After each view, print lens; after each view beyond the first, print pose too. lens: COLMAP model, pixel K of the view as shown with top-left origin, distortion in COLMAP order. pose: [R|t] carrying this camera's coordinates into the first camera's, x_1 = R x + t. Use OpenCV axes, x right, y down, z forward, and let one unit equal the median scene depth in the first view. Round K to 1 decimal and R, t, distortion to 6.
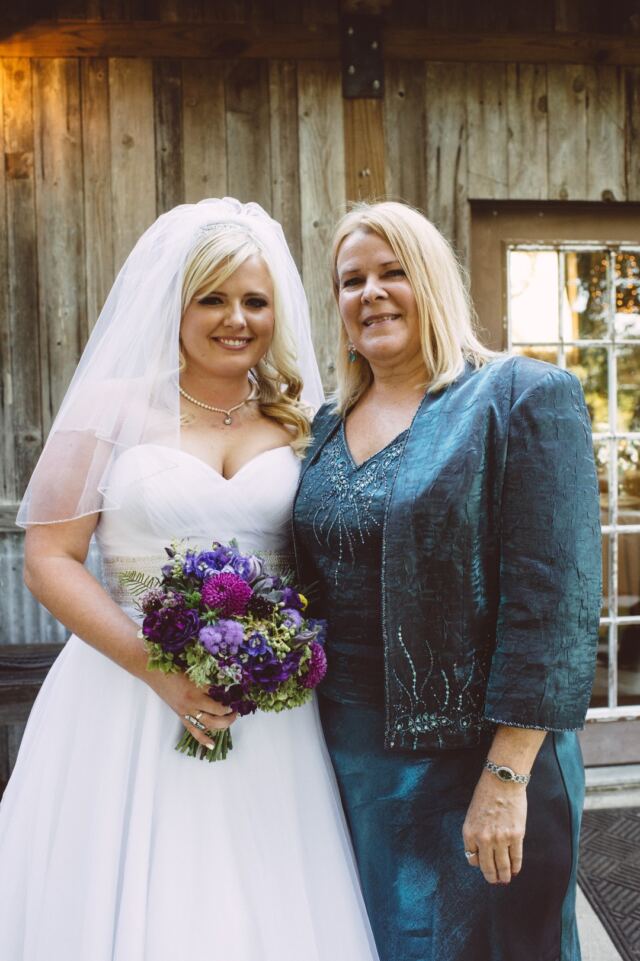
lens RADIAL K [[980.7, 0, 322.3], [0, 980.7, 494.1], [0, 0, 1]] dist [-0.065601, 0.034943]
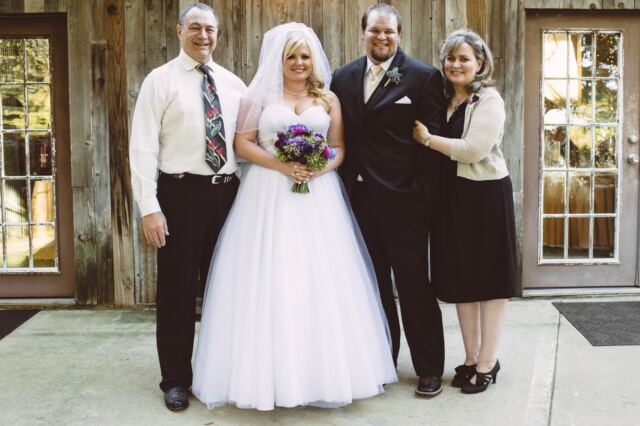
lens RADIAL K [[686.4, 0, 338.2], [0, 686.4, 202.8], [0, 0, 1]] dist [-0.053779, 0.016101]
pose [[0.997263, 0.019772, -0.071242, -0.136362], [-0.019479, 0.999799, 0.004802, 0.114966], [0.071322, -0.003401, 0.997448, -0.485429]]
